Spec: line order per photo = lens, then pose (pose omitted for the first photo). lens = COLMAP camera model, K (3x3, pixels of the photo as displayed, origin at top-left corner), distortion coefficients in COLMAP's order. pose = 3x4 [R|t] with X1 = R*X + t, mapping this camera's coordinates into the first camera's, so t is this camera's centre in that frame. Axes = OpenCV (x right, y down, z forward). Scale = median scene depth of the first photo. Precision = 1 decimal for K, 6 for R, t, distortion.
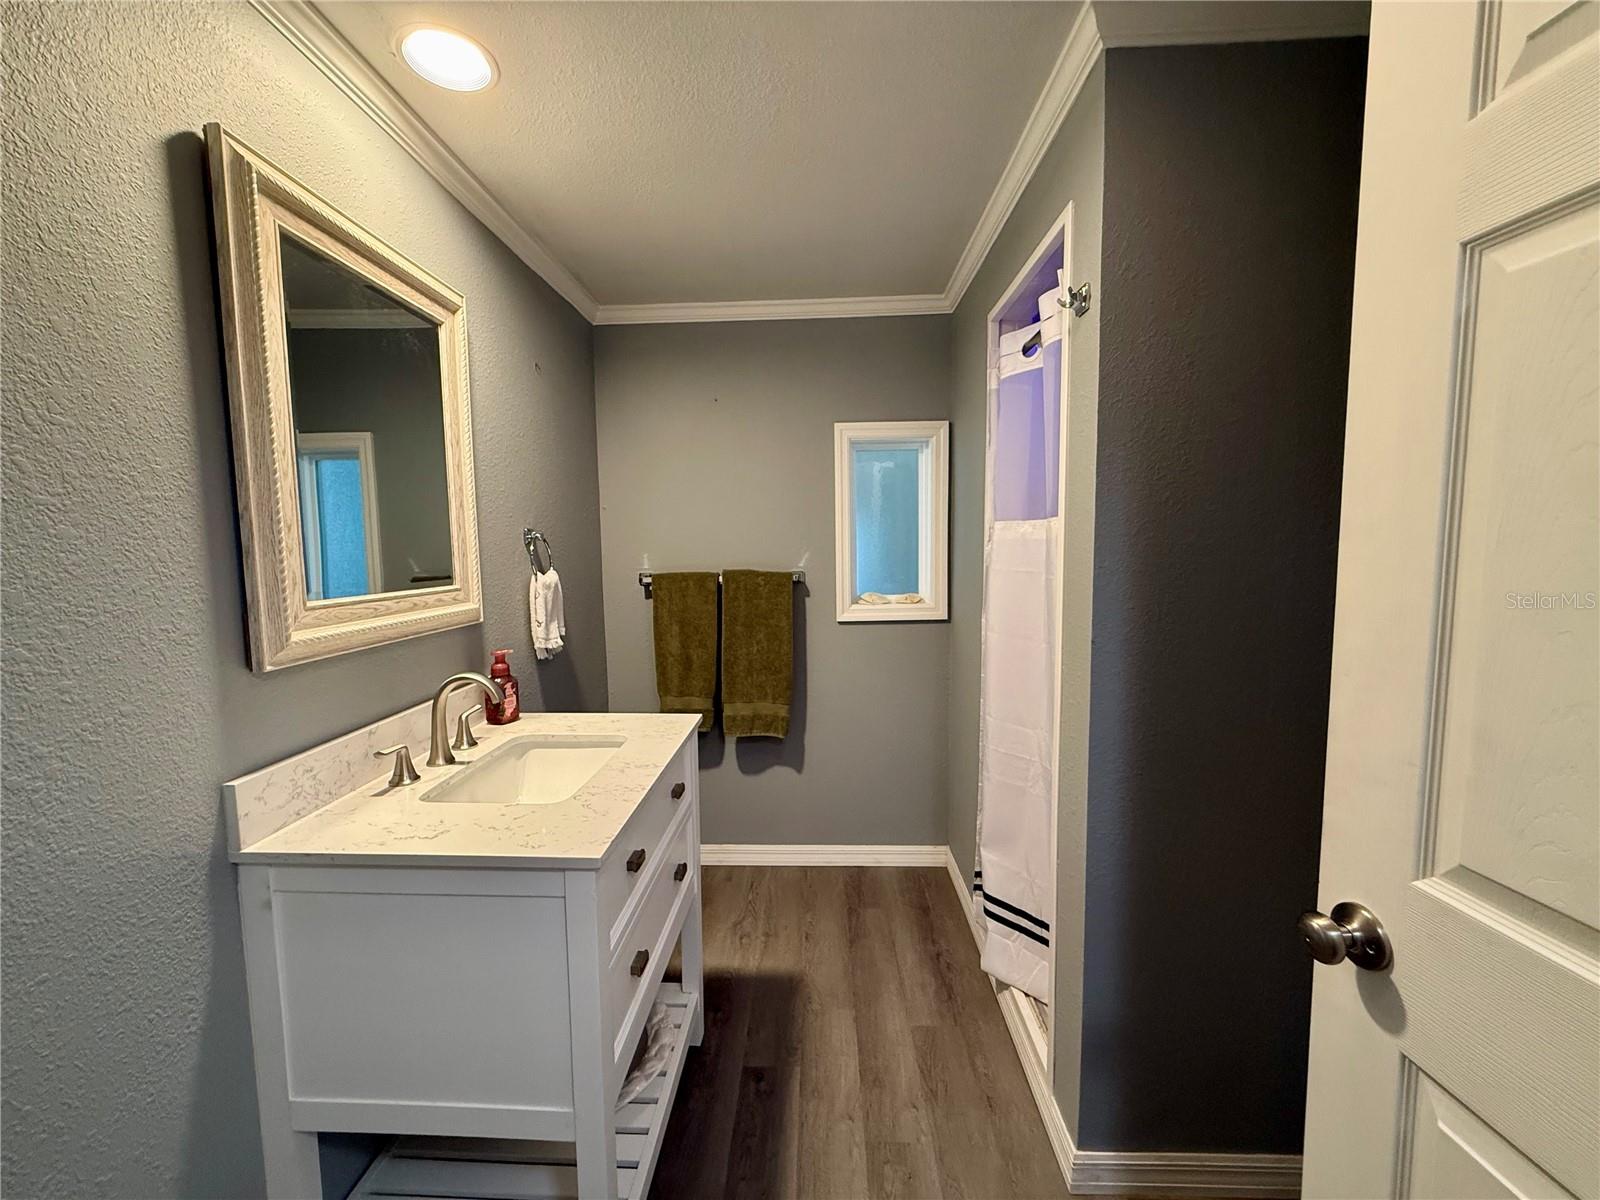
lens RADIAL K [[635.5, 0, 802.2], [0, 635.5, 598.7], [0, 0, 1]] dist [-0.003485, 0.000881]
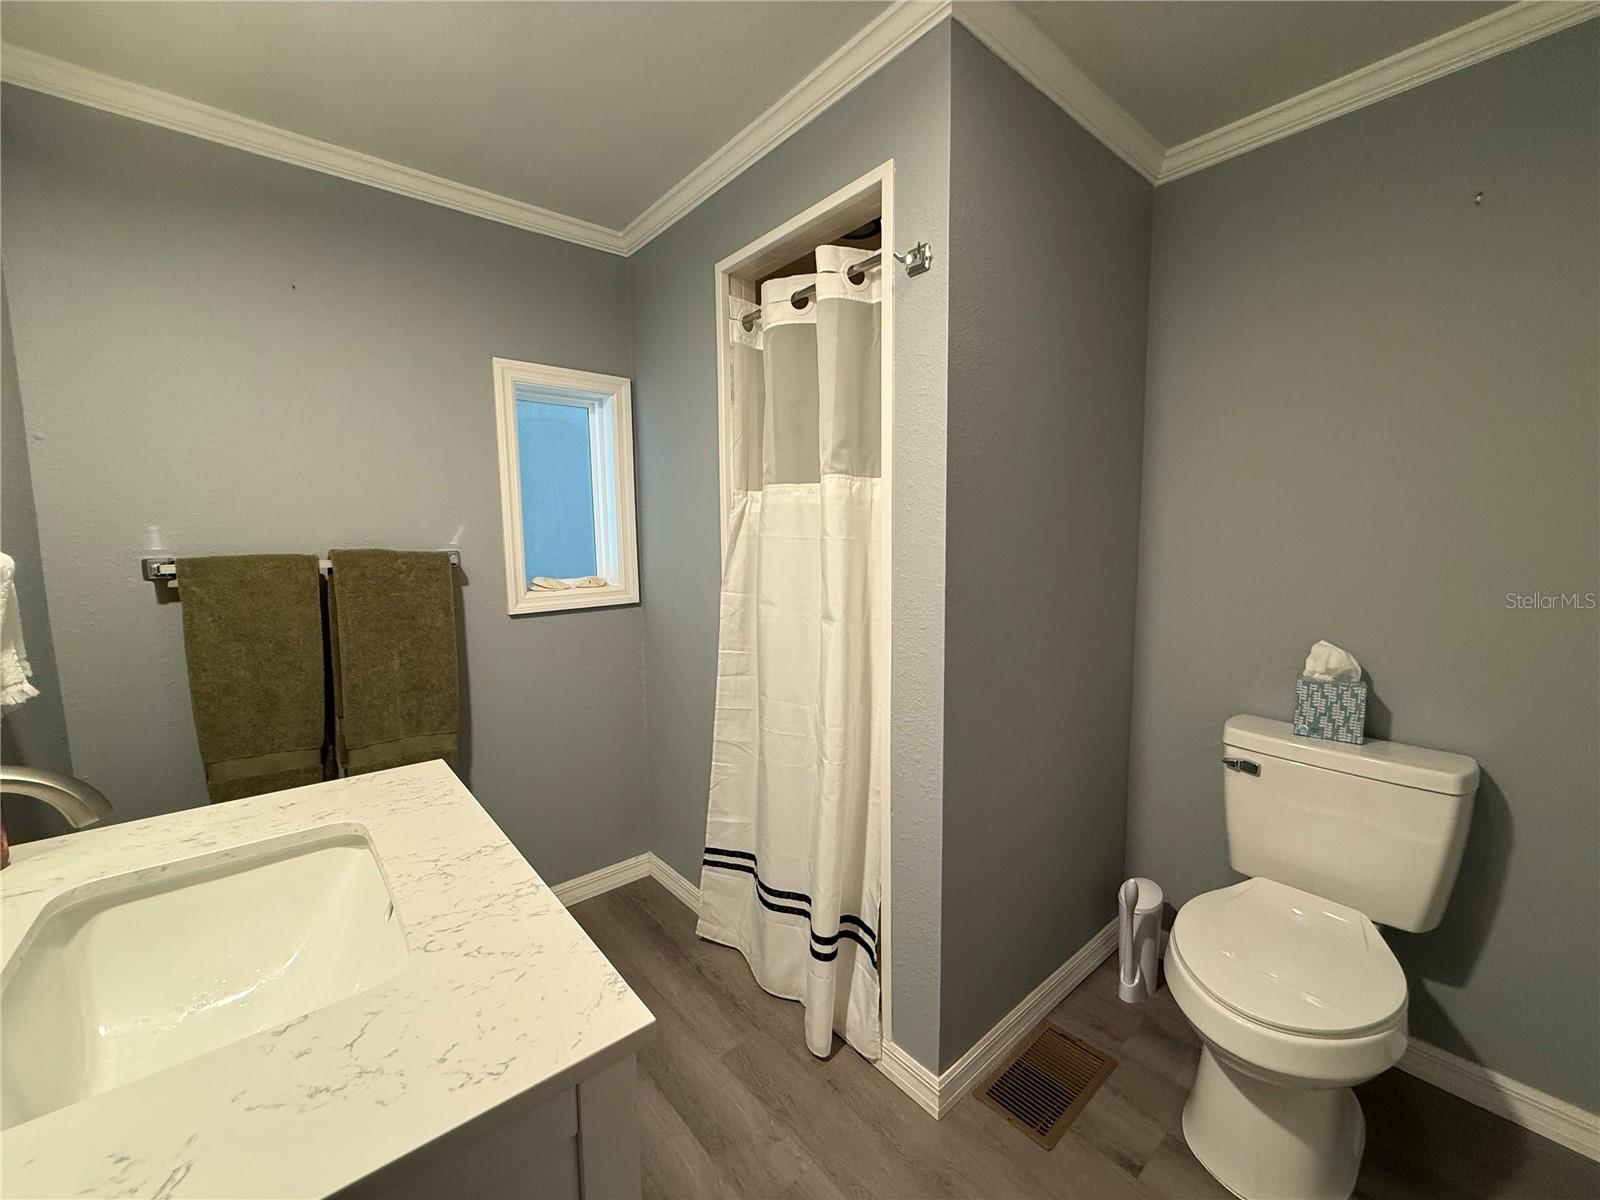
lens RADIAL K [[635.5, 0, 799.6], [0, 635.5, 600.0], [0, 0, 1]] dist [-0.003485, 0.000881]
pose [[0.741112, -0.066046, 0.668125, -0.206257], [0.061213, 0.997652, 0.030721, 0.015678], [-0.668585, 0.018131, 0.743415, 0.186330]]
